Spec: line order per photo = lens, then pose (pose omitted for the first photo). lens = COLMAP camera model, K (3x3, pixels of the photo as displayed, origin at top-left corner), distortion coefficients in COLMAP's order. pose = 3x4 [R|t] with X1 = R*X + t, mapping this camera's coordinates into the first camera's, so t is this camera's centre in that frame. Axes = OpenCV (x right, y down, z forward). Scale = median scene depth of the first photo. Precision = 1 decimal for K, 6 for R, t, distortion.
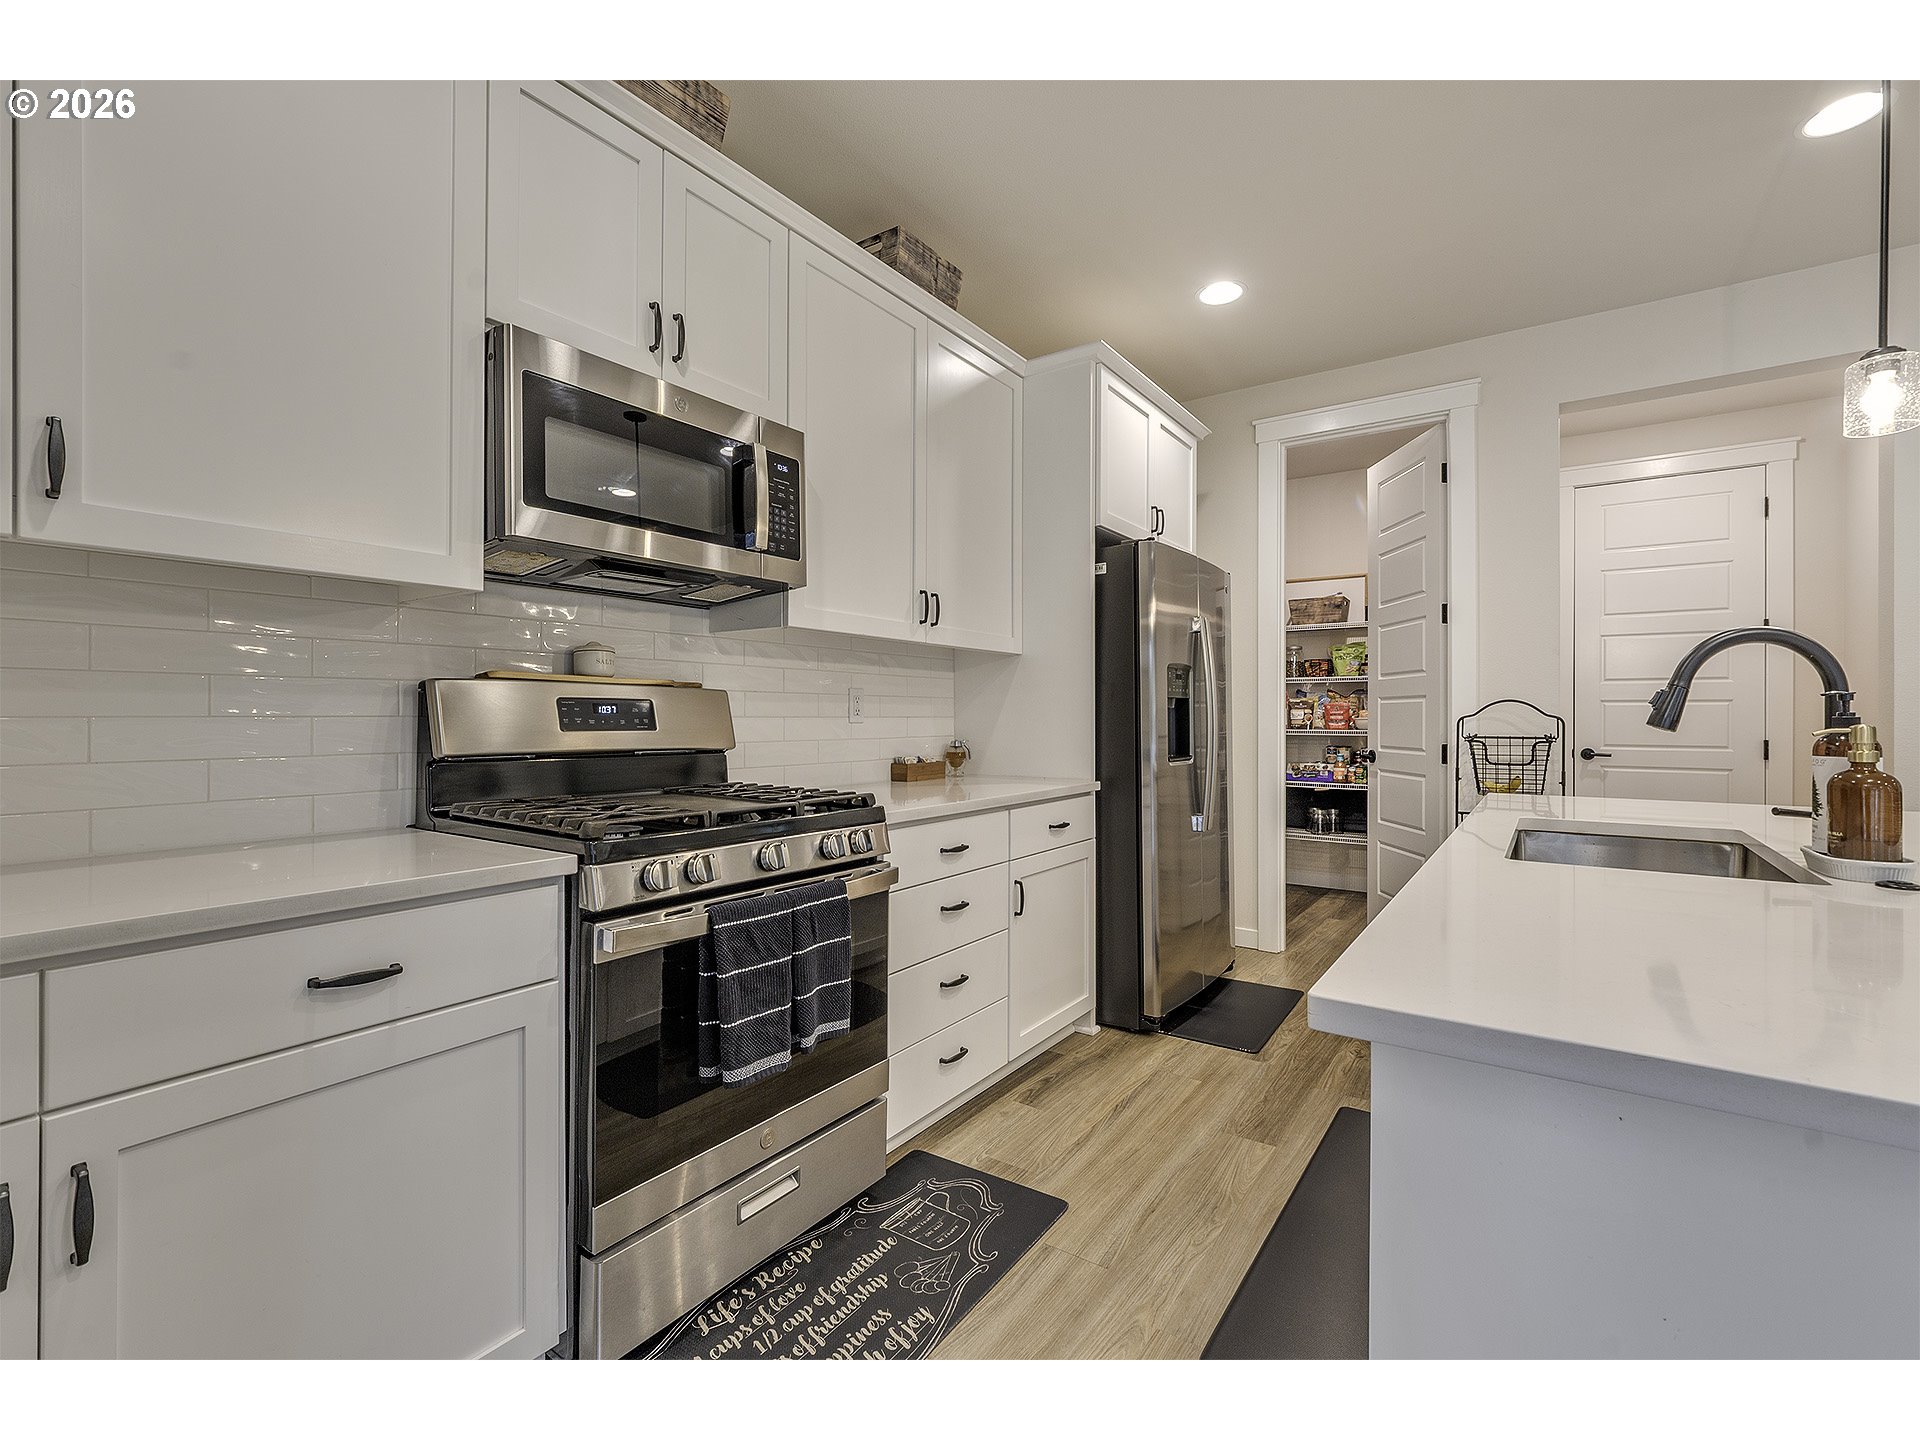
lens RADIAL K [[848.8, 0, 967.9], [0, 848.8, 700.8], [0, 0, 1]] dist [-0.002895, 0.000510]
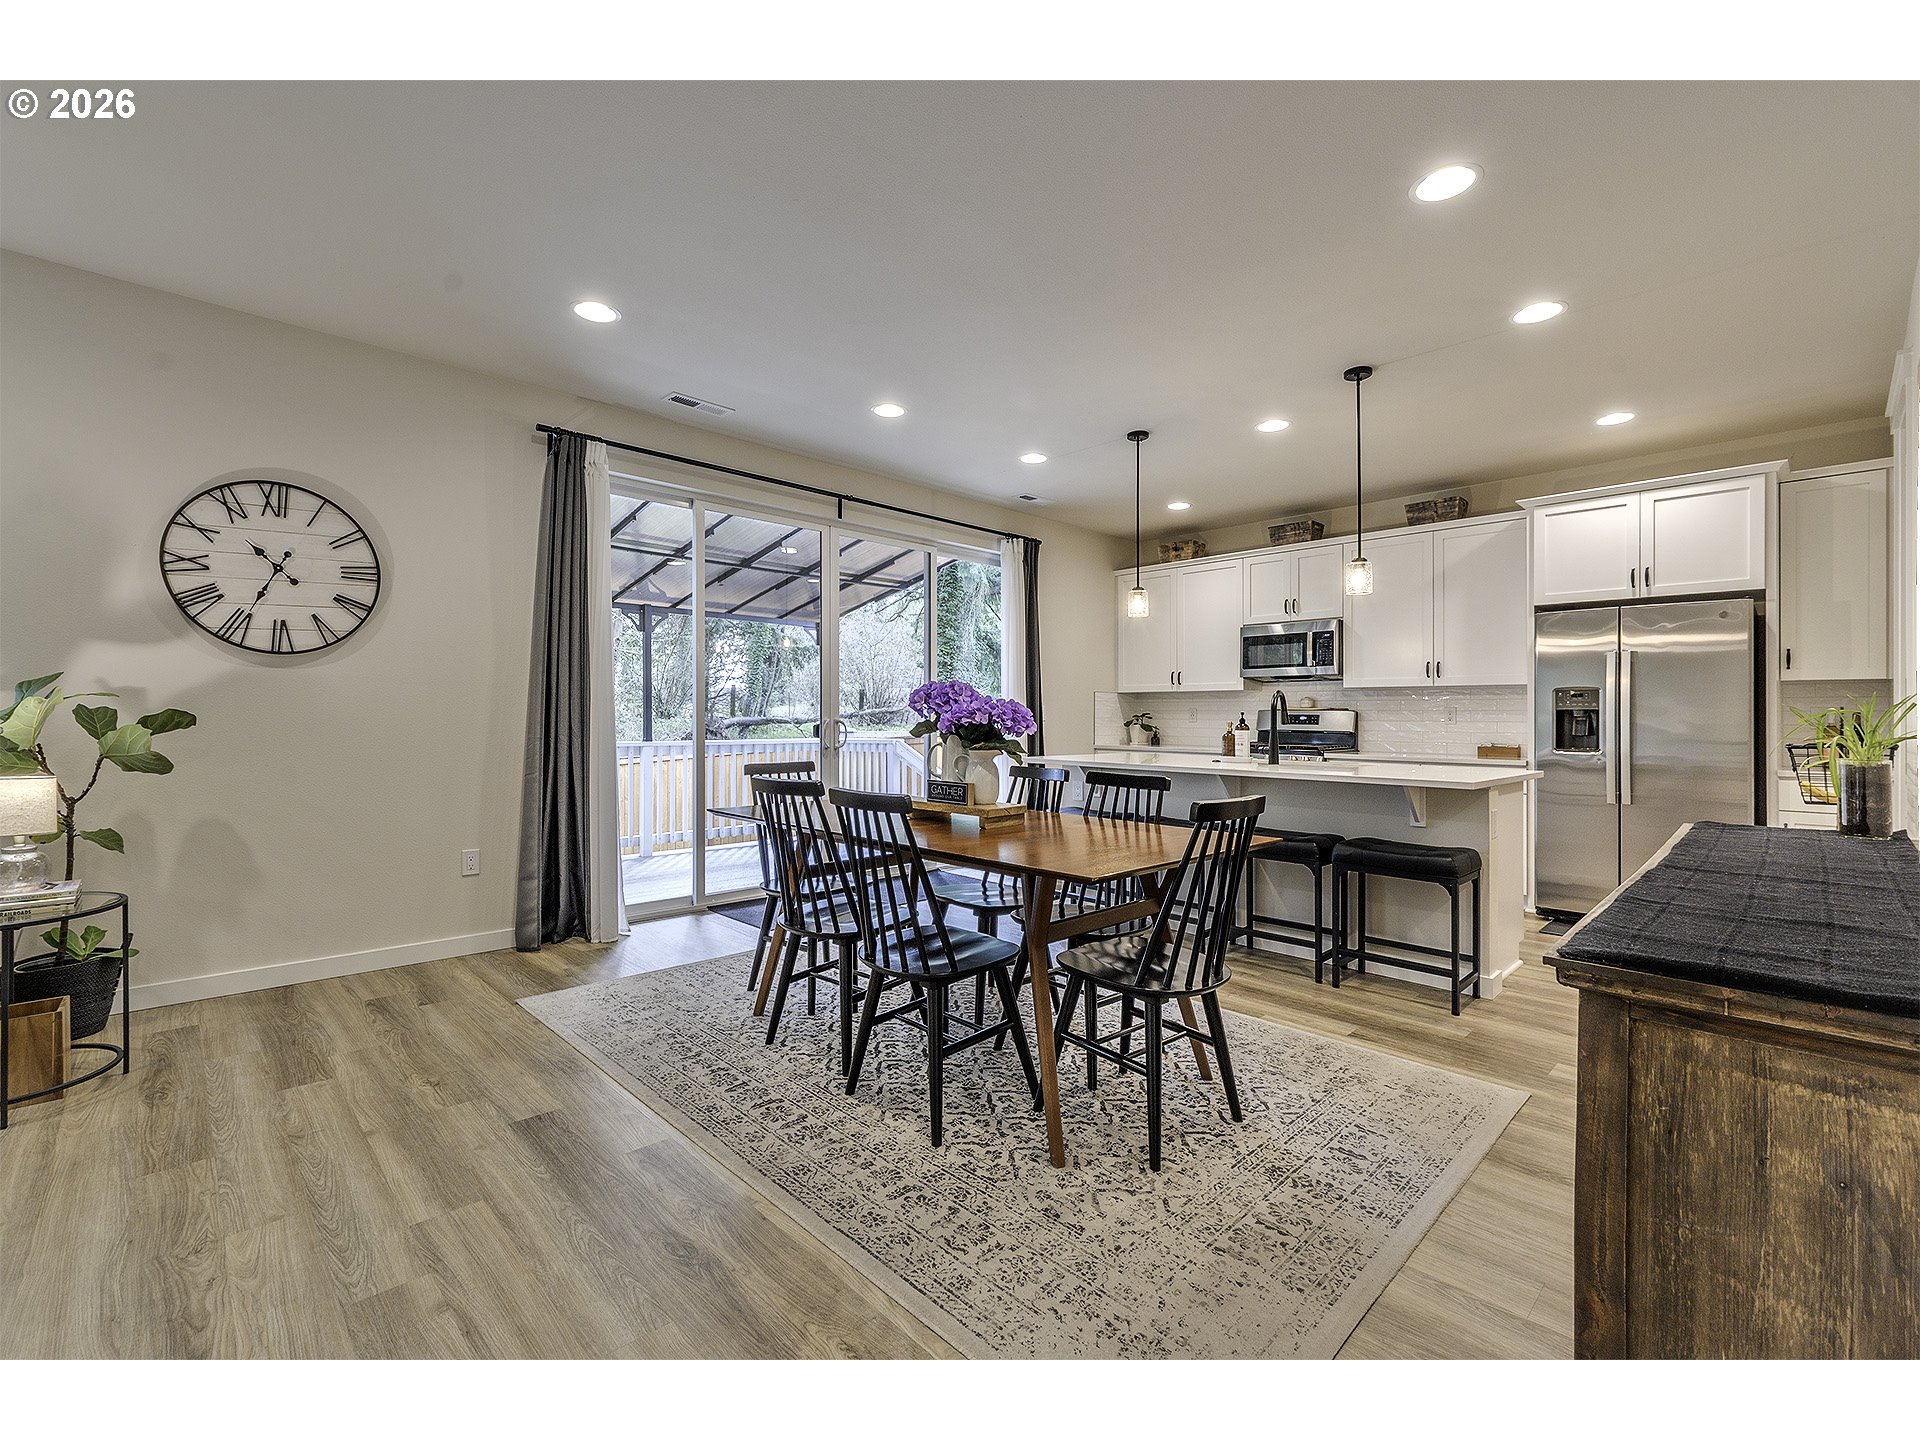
lens RADIAL K [[841.8, 0, 957.2], [0, 841.8, 710.3], [0, 0, 1]] dist [-0.002076, -0.000424]
pose [[-0.193280, -0.010072, -0.981092, 2.864841], [0.011128, 0.999860, -0.012457, 0.006626], [0.981081, -0.013325, -0.193141, 0.309194]]
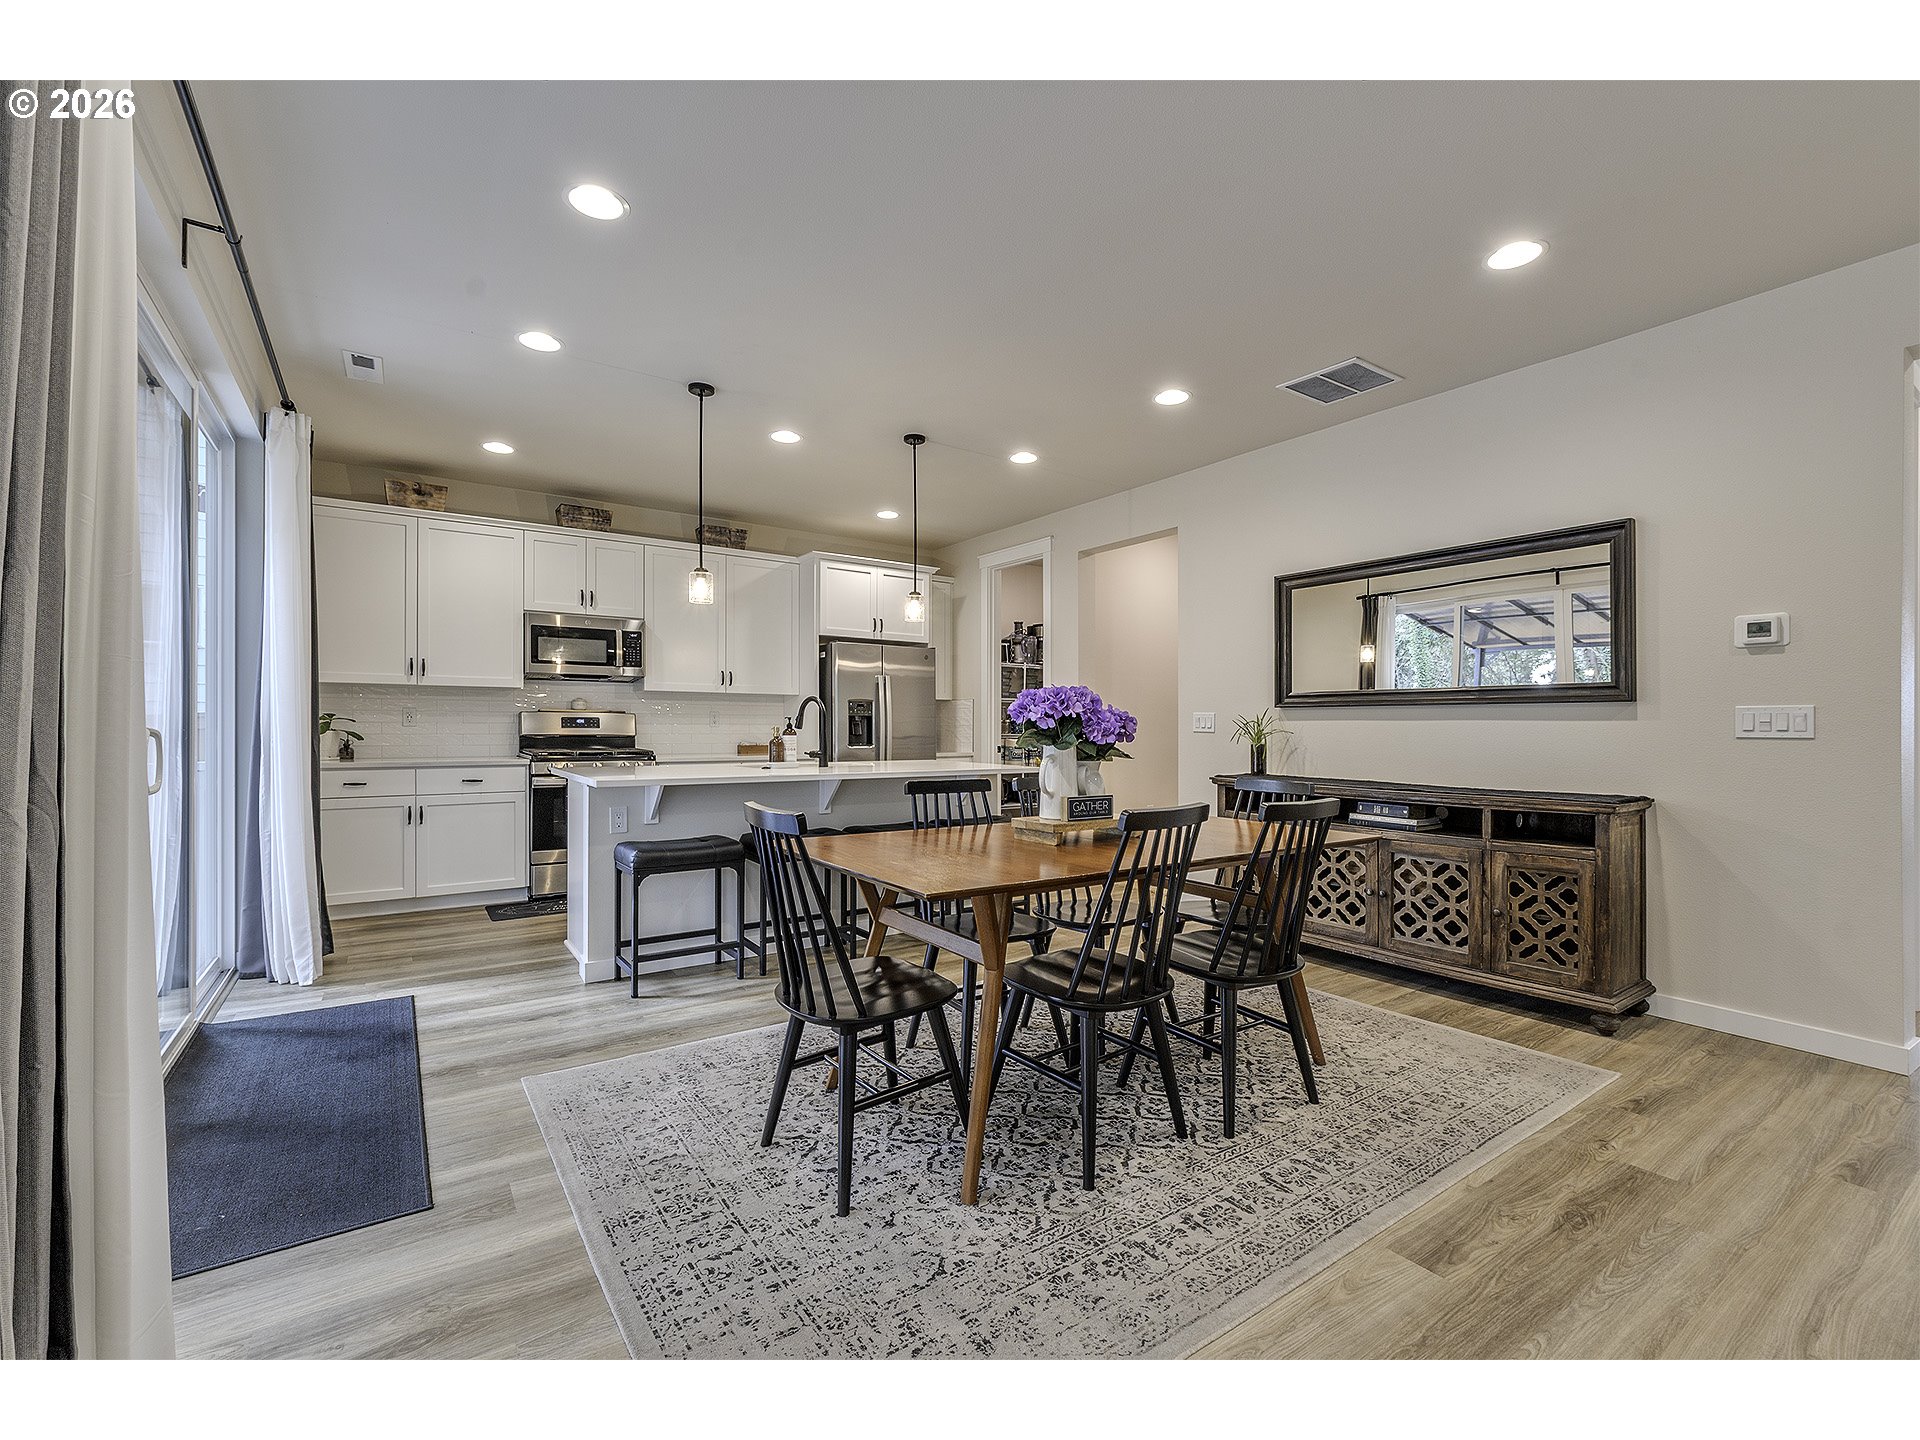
lens RADIAL K [[836.8, 0, 965.7], [0, 836.8, 707.2], [0, 0, 1]] dist [-0.001064, -0.000139]
pose [[0.939233, -0.002888, -0.343267, 1.767139], [0.002233, 0.999995, -0.002304, -0.026544], [0.343272, 0.001397, 0.939235, -1.231956]]
